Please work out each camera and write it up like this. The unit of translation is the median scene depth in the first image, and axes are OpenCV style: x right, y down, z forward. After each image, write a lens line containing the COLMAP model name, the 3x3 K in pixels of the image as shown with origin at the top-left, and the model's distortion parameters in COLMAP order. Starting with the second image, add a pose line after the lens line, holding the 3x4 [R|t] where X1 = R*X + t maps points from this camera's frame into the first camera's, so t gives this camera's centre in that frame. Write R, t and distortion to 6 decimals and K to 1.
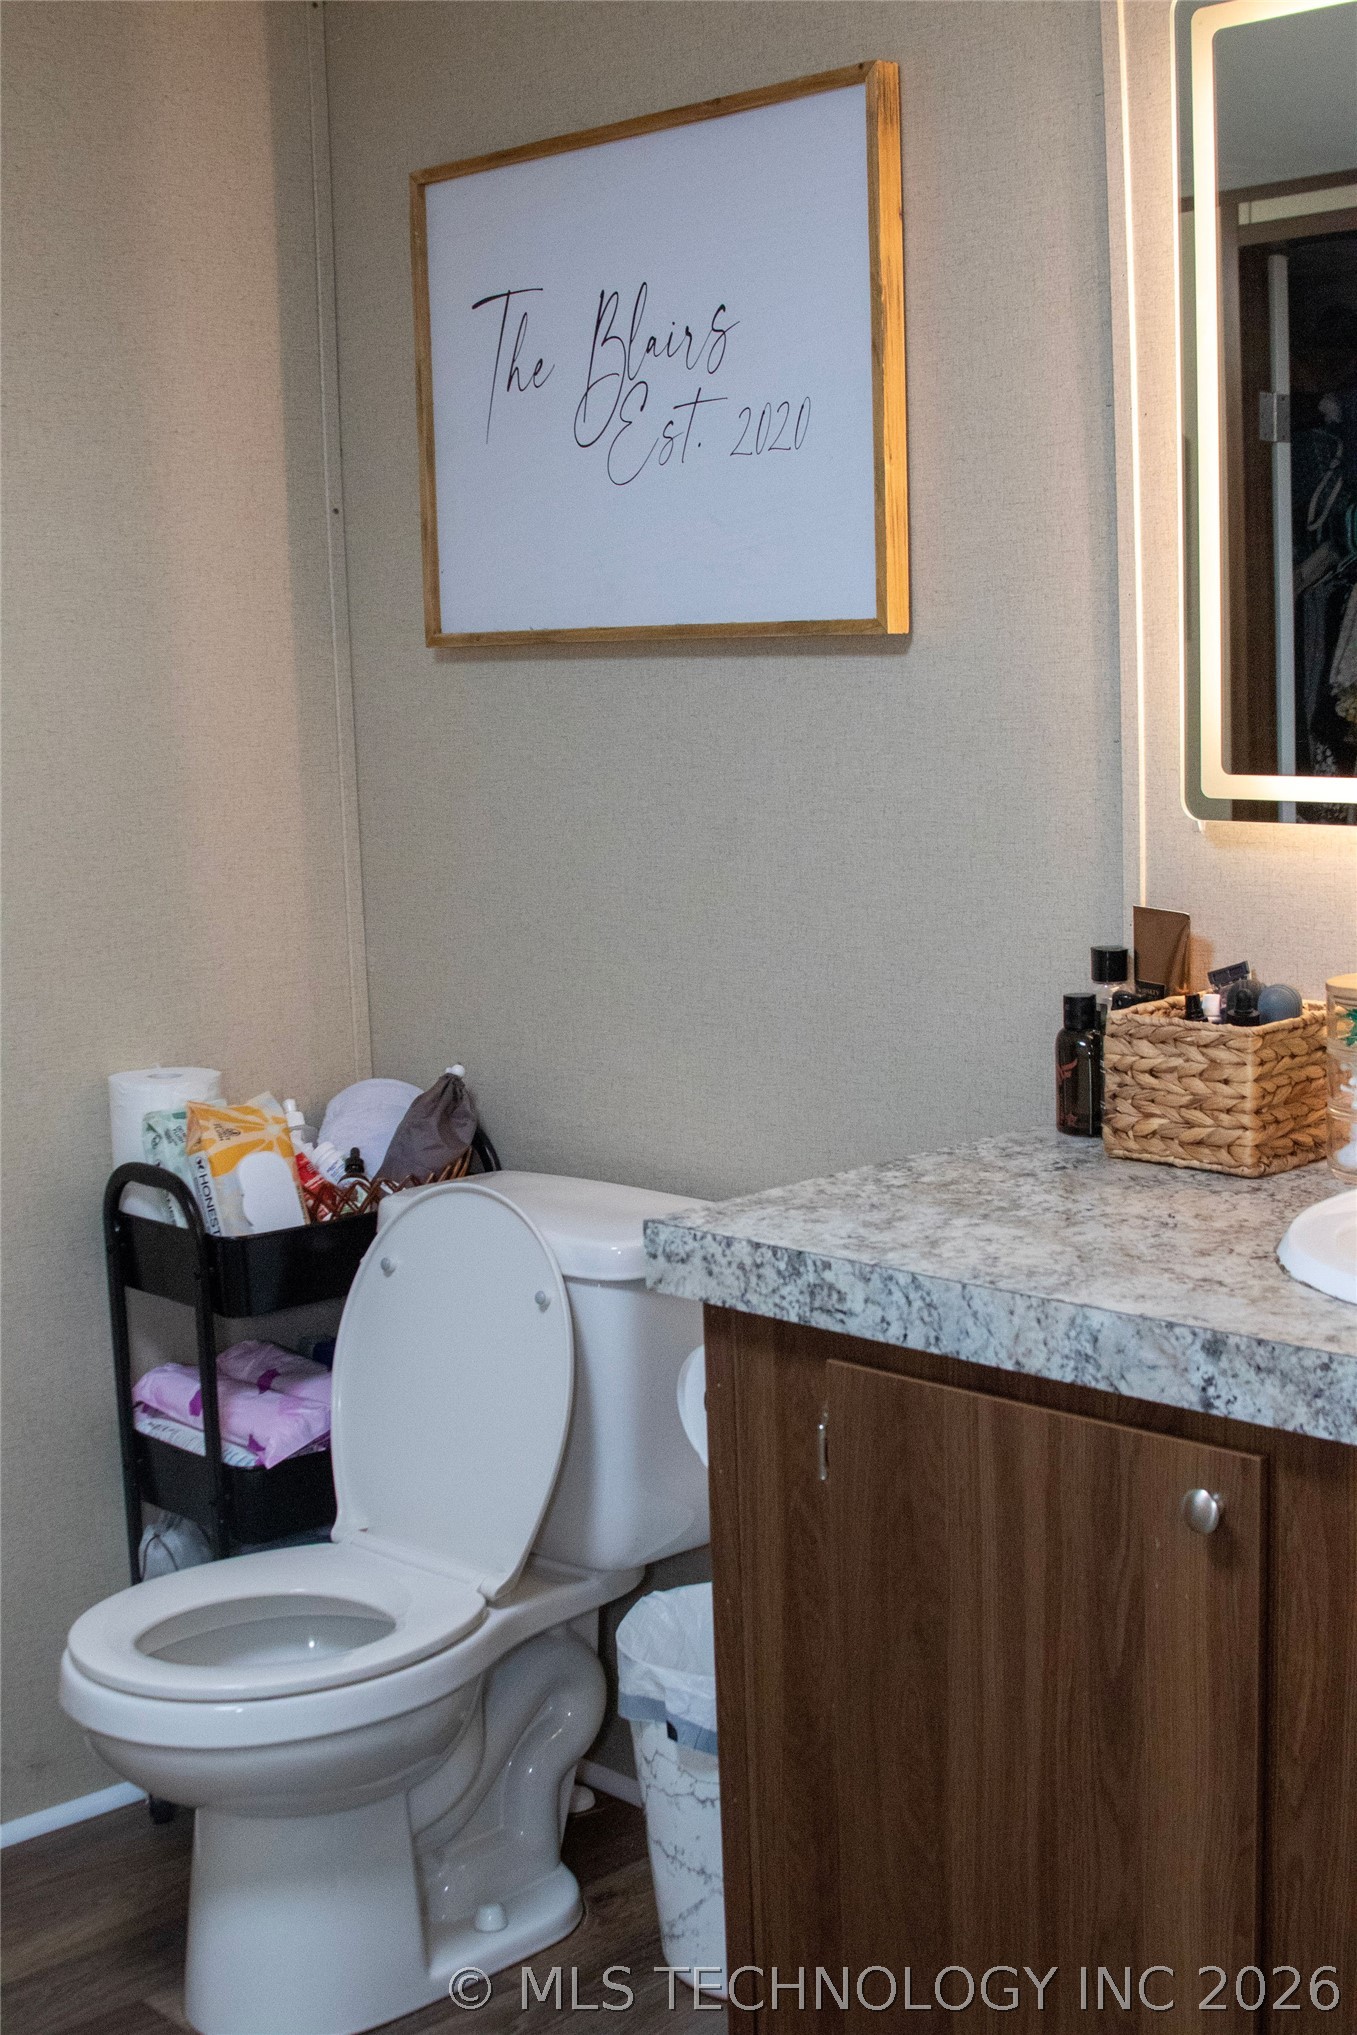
lens RADIAL K [[2585.9, 0, 680.7], [0, 2585.9, 1017.7], [0, 0, 1]] dist [-0.120038, 0.000000]
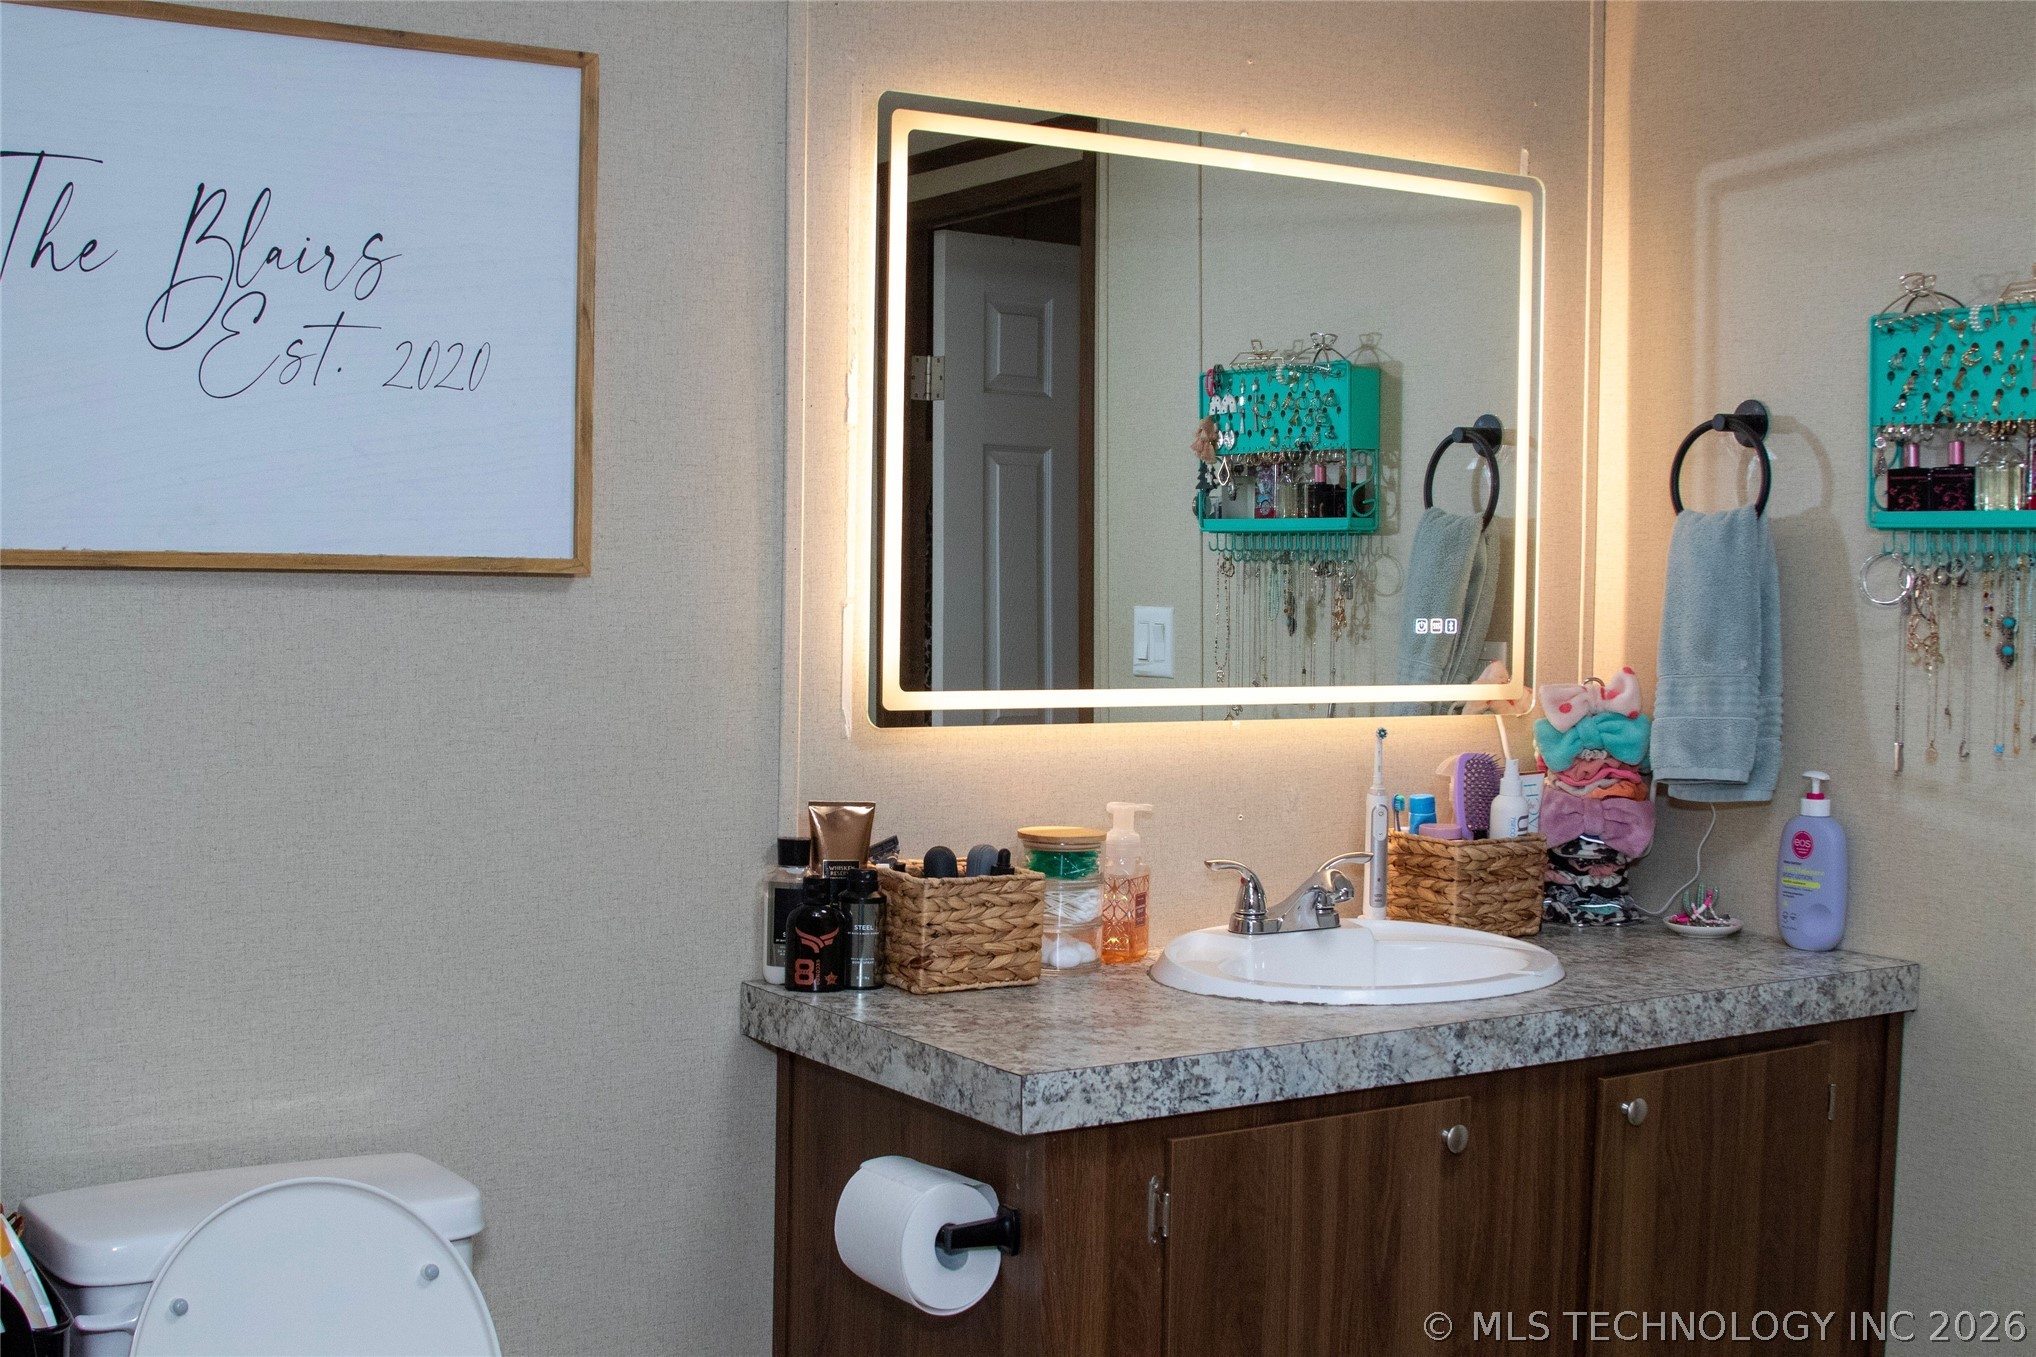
lens RADIAL K [[2587.2, 0, 1020.1], [0, 2587.2, 676.6], [0, 0, 1]] dist [-0.120038, 0.000000]
pose [[0.189852, -0.012289, 0.981736, -1.225885], [0.116045, 0.993193, -0.010009, -0.094927], [-0.974931, 0.115826, 0.189986, 0.799534]]
